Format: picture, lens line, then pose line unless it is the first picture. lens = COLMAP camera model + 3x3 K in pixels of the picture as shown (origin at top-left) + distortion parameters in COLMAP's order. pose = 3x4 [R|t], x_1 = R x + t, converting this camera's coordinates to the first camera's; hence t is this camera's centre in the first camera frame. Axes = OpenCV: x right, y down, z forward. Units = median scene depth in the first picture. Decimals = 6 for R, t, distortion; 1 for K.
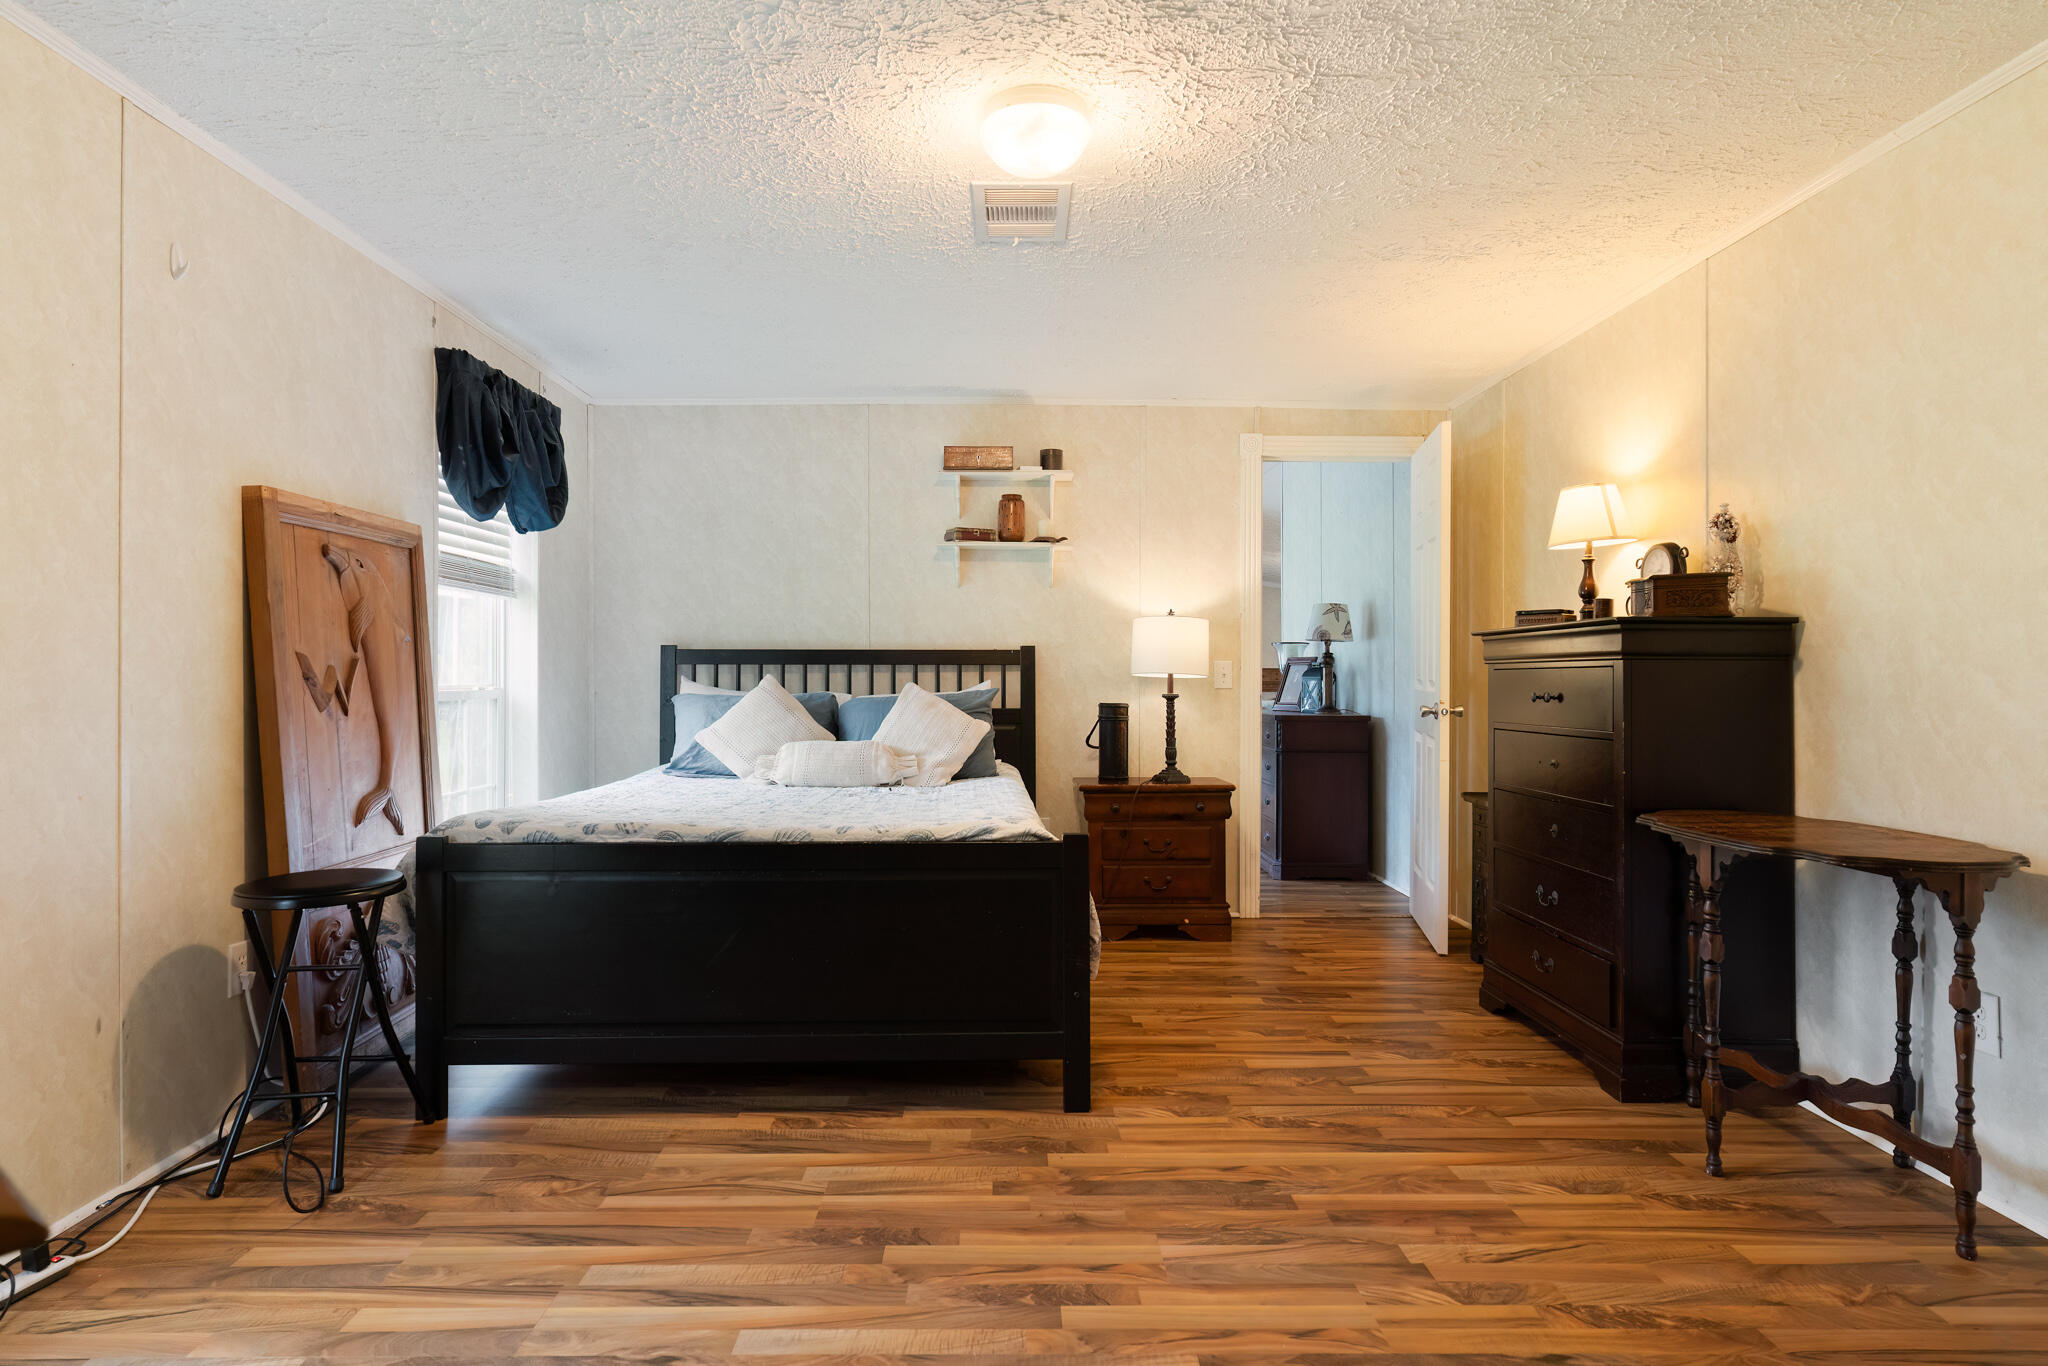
lens RADIAL K [[1047.8, 0, 966.9], [0, 1047.8, 685.5], [0, 0, 1]] dist [-0.005207, 0.002442]
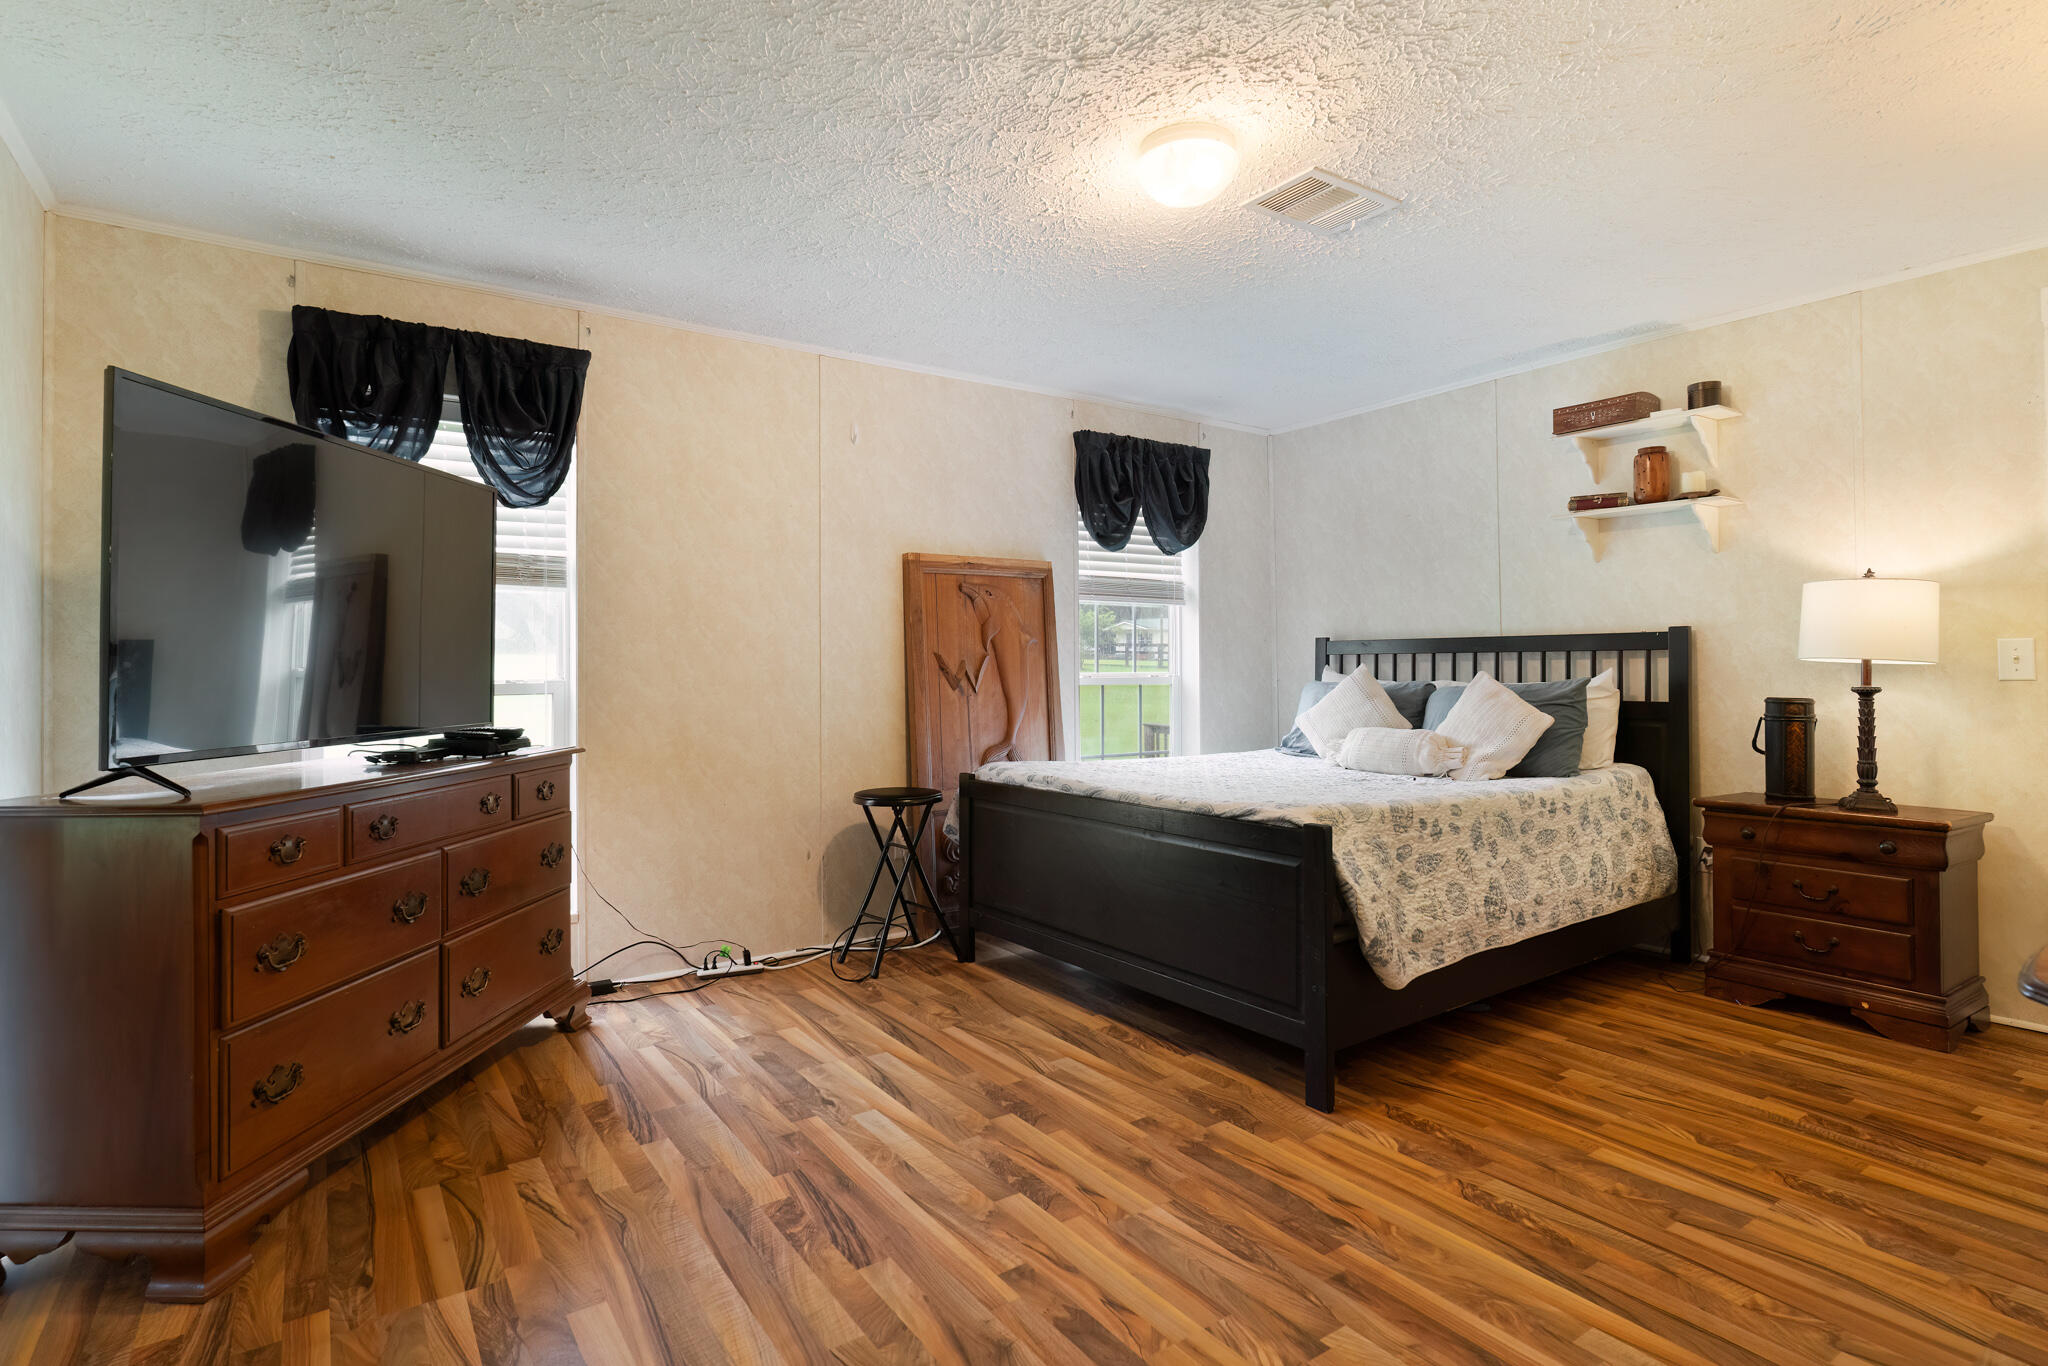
lens RADIAL K [[984.1, 0, 1024.1], [0, 984.1, 667.0], [0, 0, 1]] dist [0.007226, -0.003282]
pose [[0.587592, -0.003734, -0.809149, 0.721417], [-0.001480, 0.999983, -0.005689, -0.001536], [0.809156, 0.004540, 0.587576, 0.241848]]
